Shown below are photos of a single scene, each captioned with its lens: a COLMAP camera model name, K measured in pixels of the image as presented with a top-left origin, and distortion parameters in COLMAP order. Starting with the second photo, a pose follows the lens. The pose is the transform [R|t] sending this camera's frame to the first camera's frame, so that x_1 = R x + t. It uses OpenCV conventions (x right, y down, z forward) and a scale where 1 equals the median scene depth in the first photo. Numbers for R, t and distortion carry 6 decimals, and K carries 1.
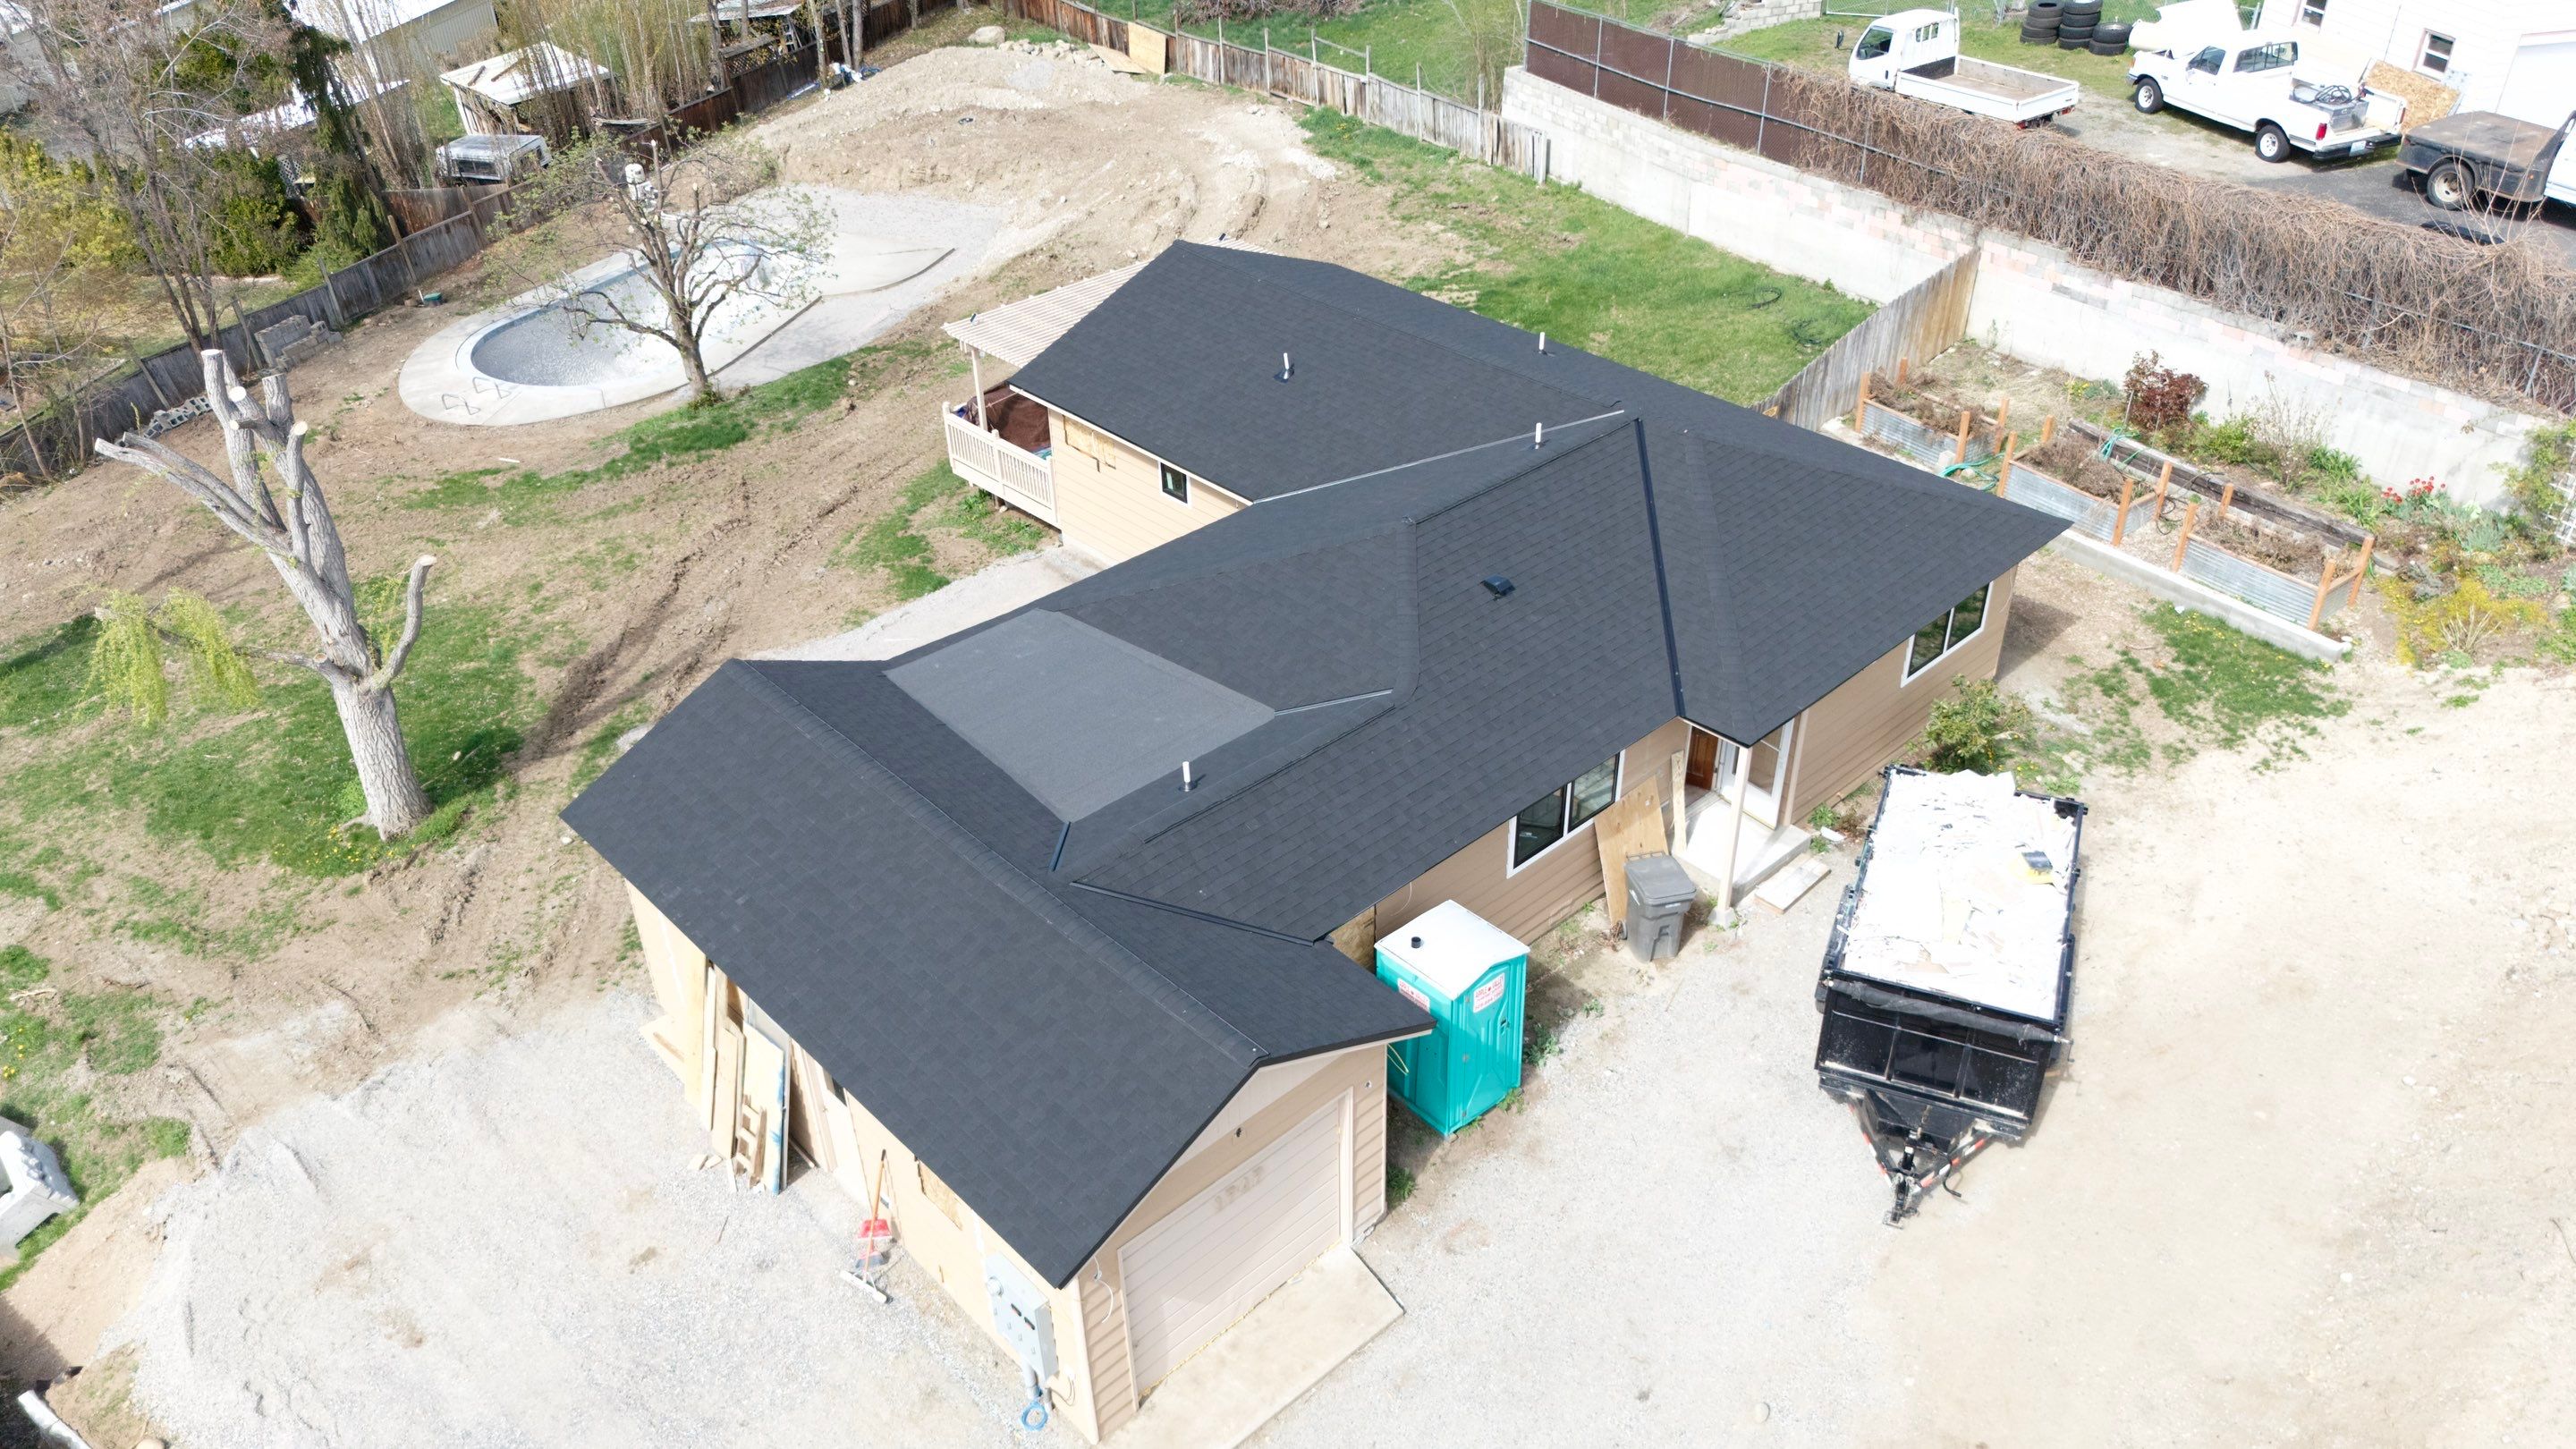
lens RADIAL K [[1892.6, 0, 1284.6], [0, 1892.6, 723.7], [0, 0, 1]] dist [0.035060, 0.000477]
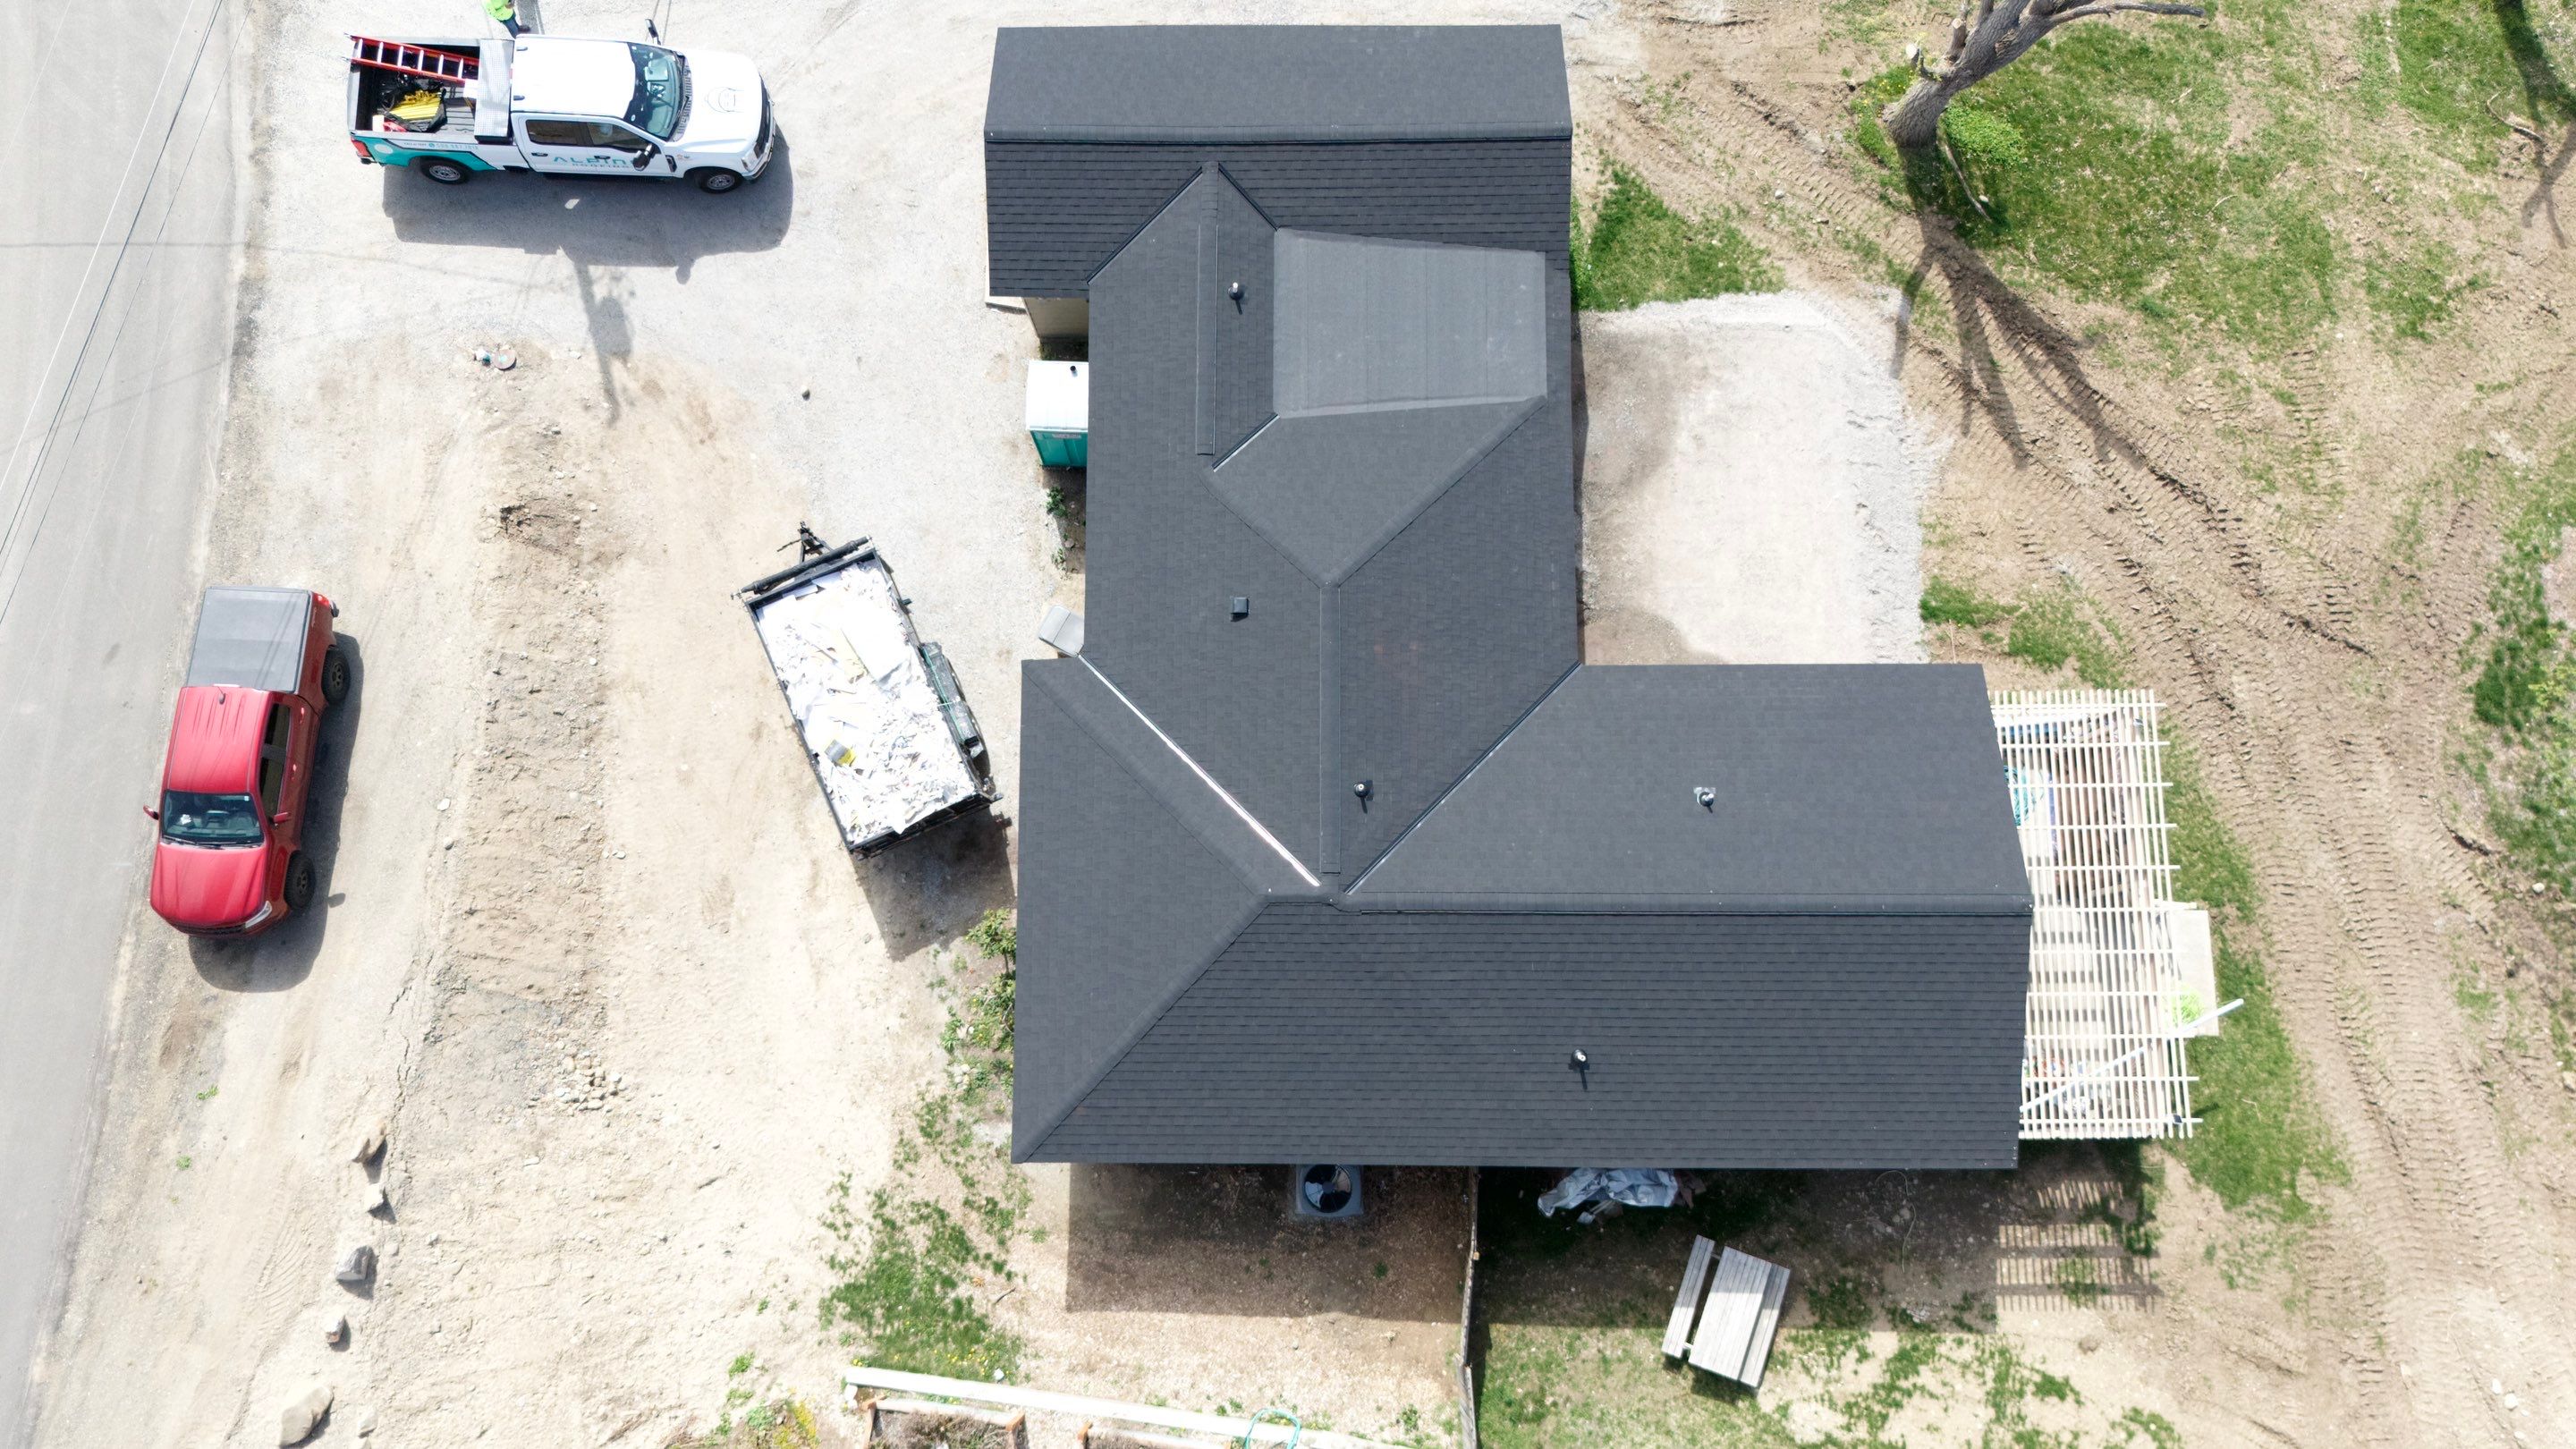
lens RADIAL K [[1892.6, 0, 1288.4], [0, 1892.6, 725.0], [0, 0, 1]] dist [0.035060, 0.000477]
pose [[-0.683838, 0.721899, -0.105961, 0.218340], [-0.387262, -0.236026, 0.891246, -0.932744], [0.618380, 0.650503, 0.440968, 0.417001]]
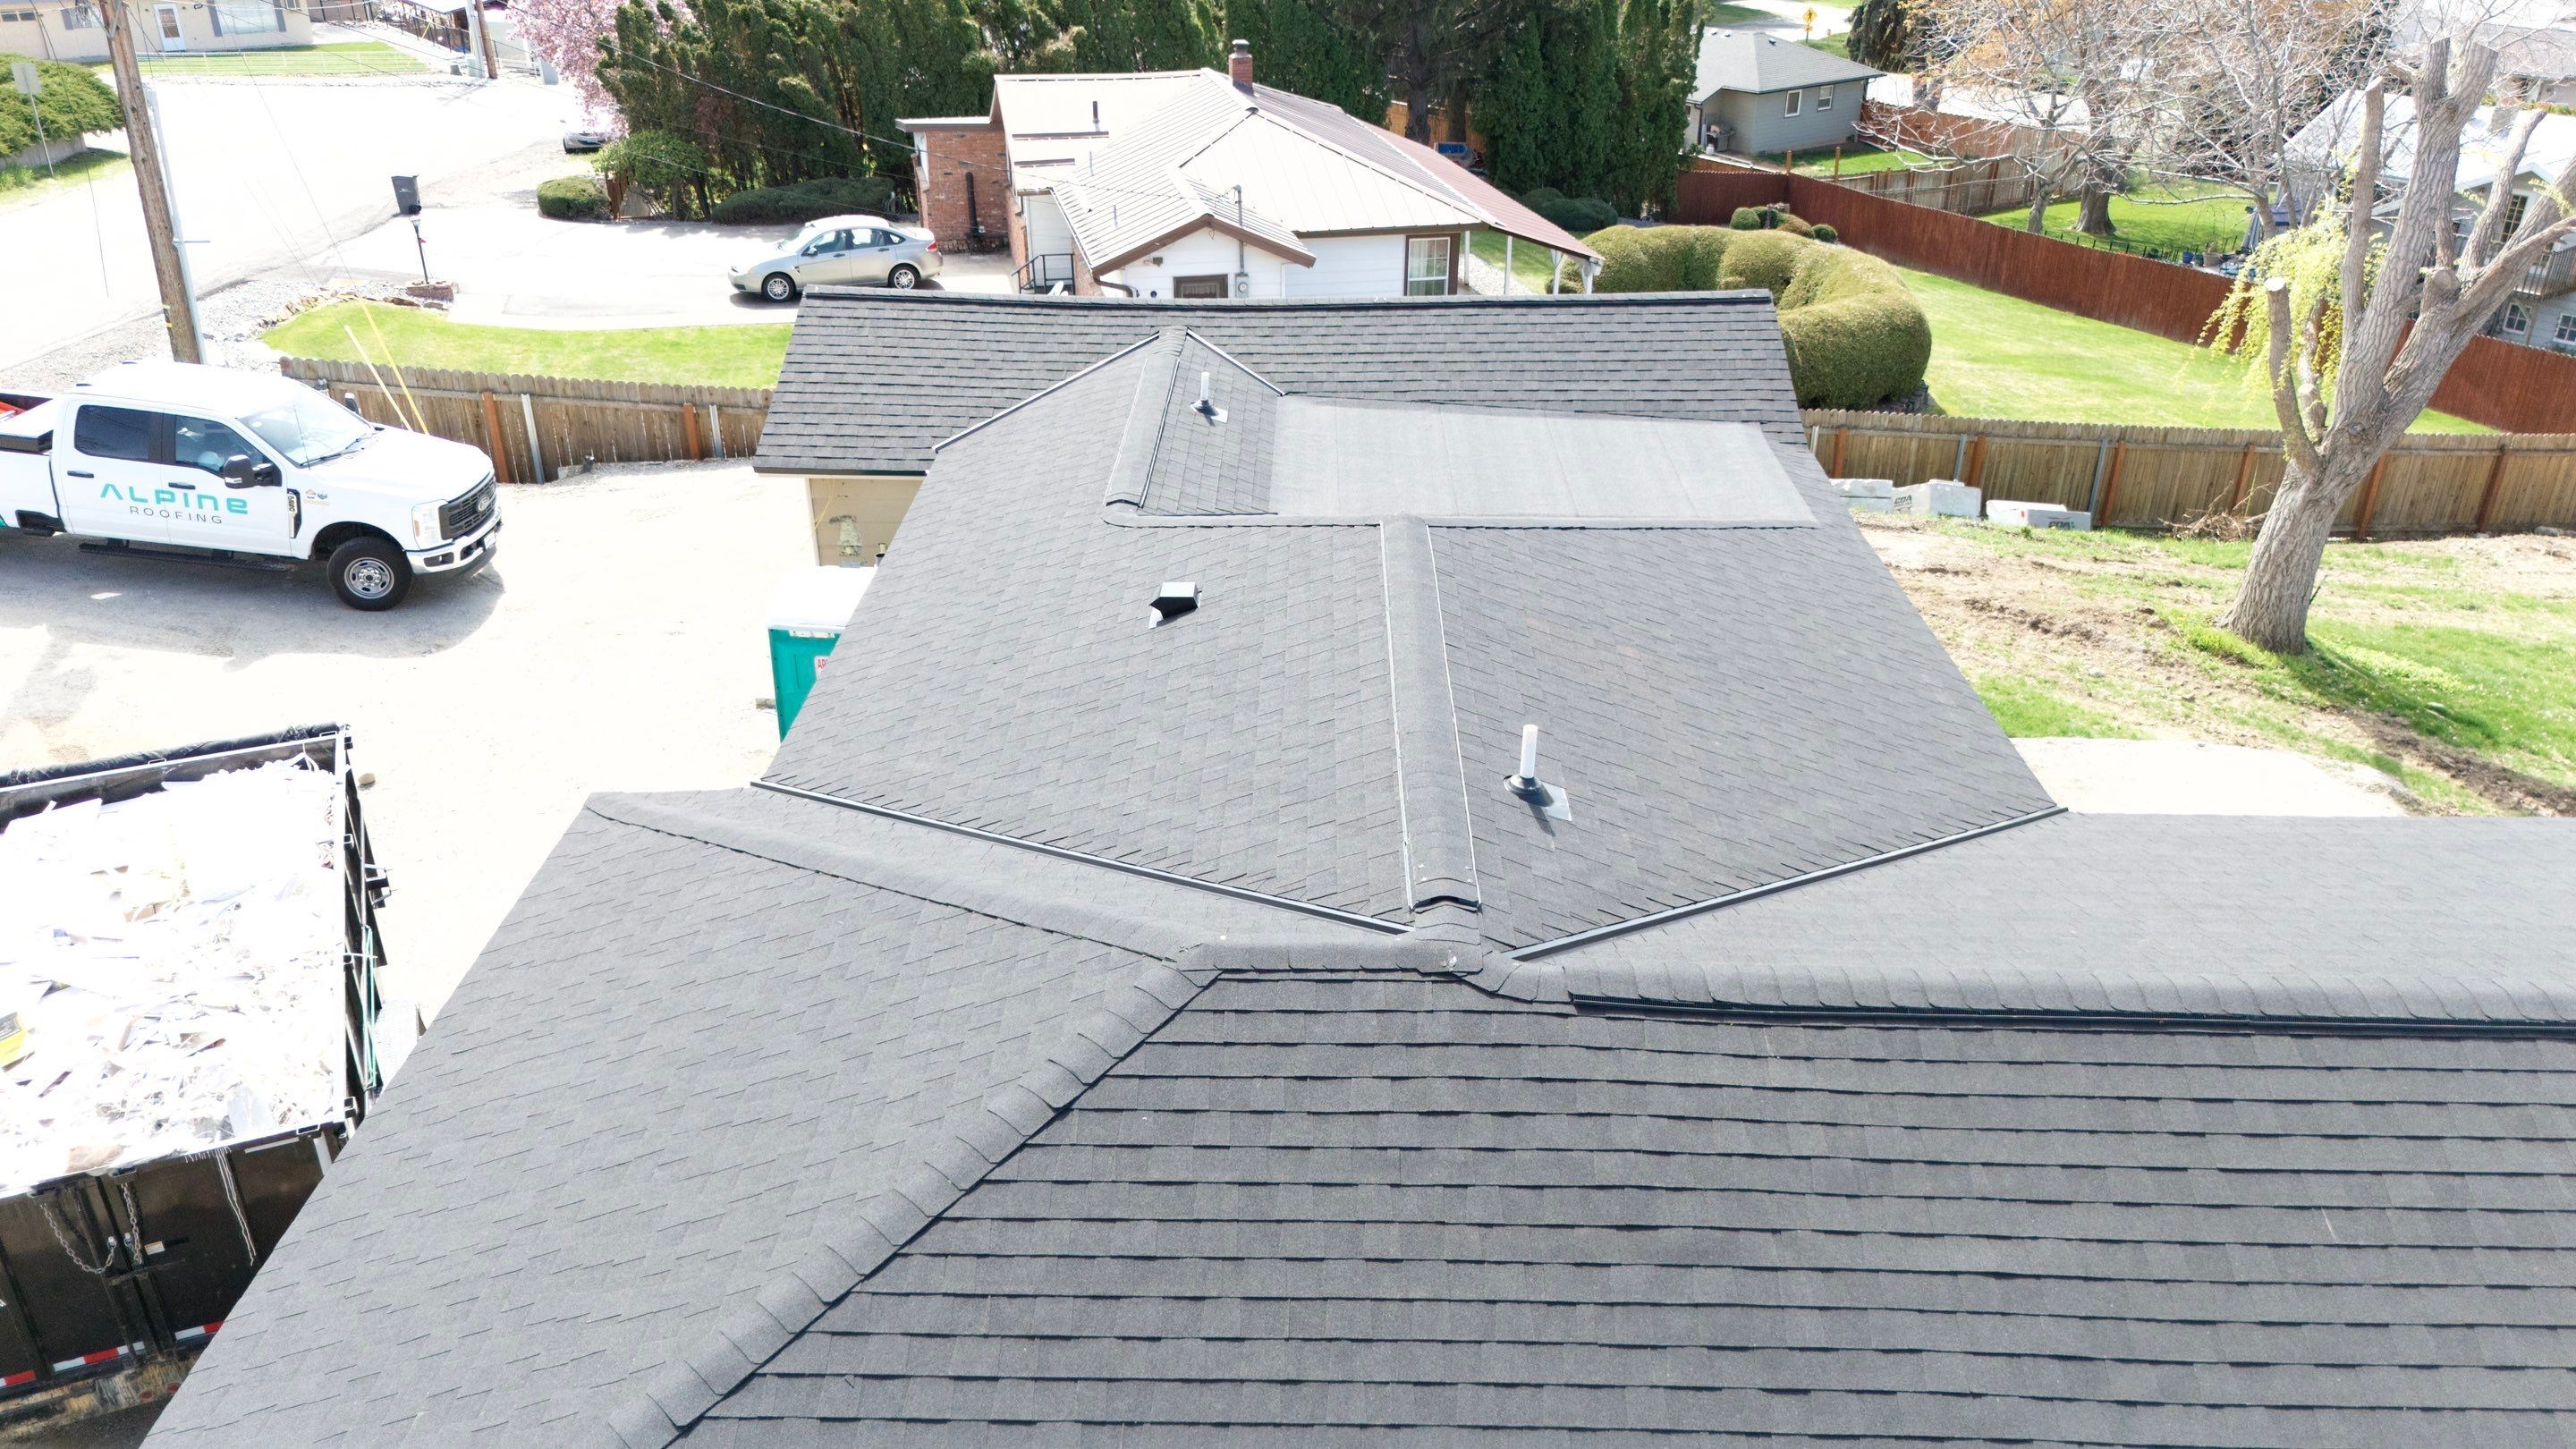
lens RADIAL K [[1892.6, 0, 1292.2], [0, 1892.6, 724.4], [0, 0, 1]] dist [0.035060, 0.000477]
pose [[-0.692526, 0.316954, -0.648034, 0.331007], [-0.406417, 0.570763, 0.713481, -0.315116], [0.596014, 0.757476, -0.266453, 0.925907]]
